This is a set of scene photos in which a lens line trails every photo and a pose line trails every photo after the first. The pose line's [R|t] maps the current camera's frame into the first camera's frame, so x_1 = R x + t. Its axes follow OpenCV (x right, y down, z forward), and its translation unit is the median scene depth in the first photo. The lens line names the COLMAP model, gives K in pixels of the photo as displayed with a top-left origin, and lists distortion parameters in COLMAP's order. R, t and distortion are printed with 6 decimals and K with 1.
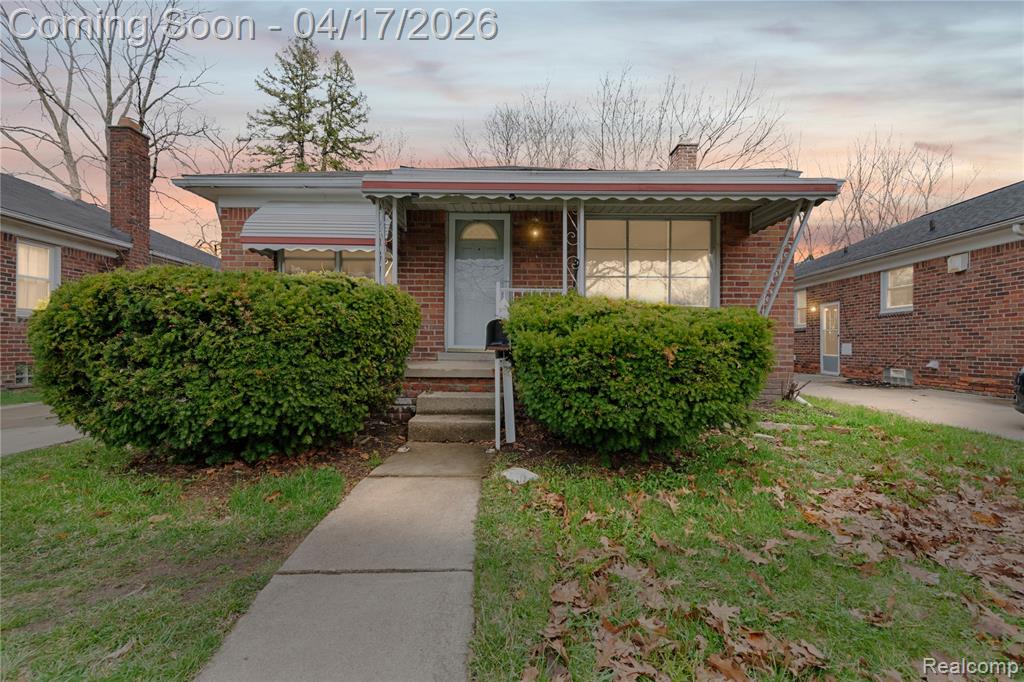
lens RADIAL K [[408.4, 0, 512.0], [0, 408.4, 341.0], [0, 0, 1]] dist [0.012090, -0.000097]
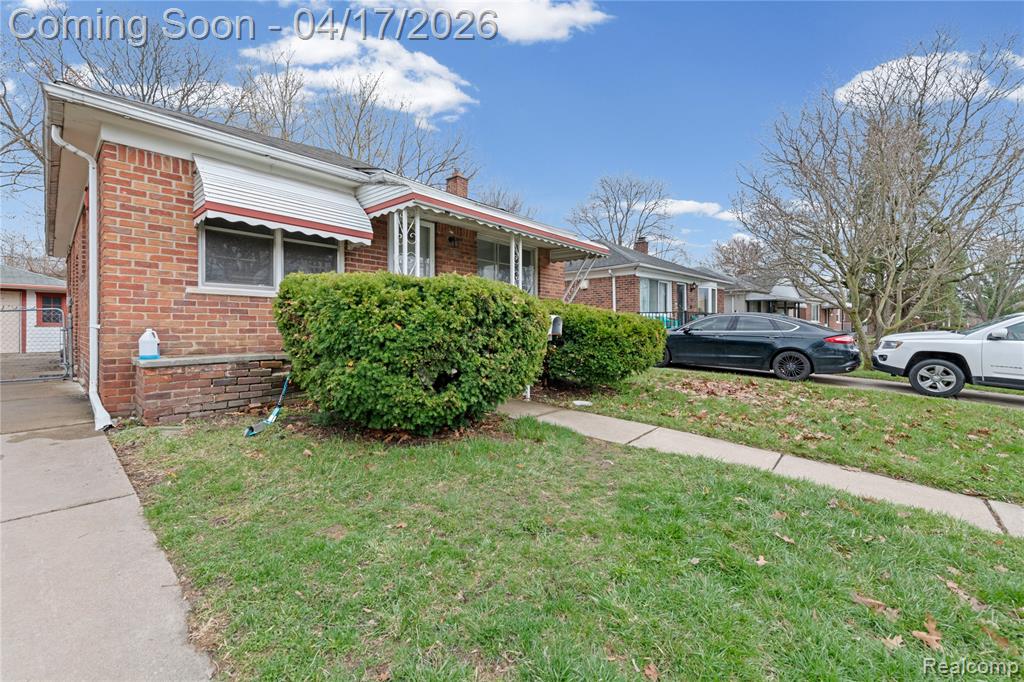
lens RADIAL K [[408.4, 0, 512.0], [0, 408.4, 341.0], [0, 0, 1]] dist [0.012090, -0.000097]
pose [[0.677997, -0.027266, 0.734559, -0.751270], [-0.002400, 0.999224, 0.039305, -0.007281], [-0.735061, -0.028412, 0.677406, -0.012994]]
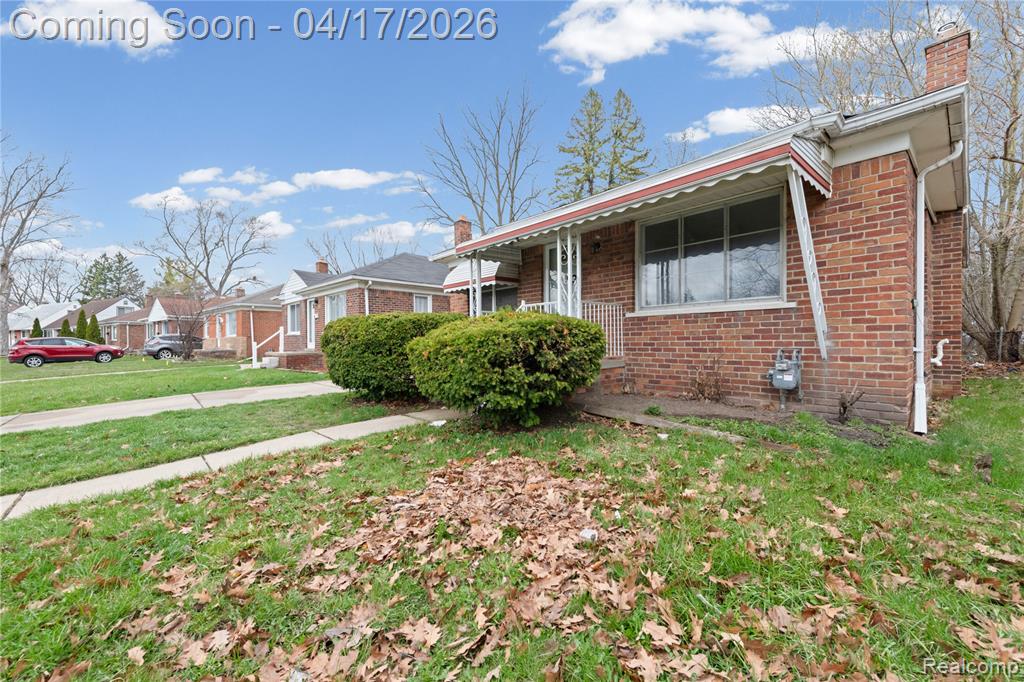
lens RADIAL K [[401.7, 0, 512.0], [0, 401.7, 341.0], [0, 0, 1]] dist [-0.000456, -0.000035]
pose [[0.658257, -0.012995, -0.752681, 0.944059], [0.019726, 0.999805, -0.000010, -0.008283], [0.752535, -0.014841, 0.658385, 0.079231]]
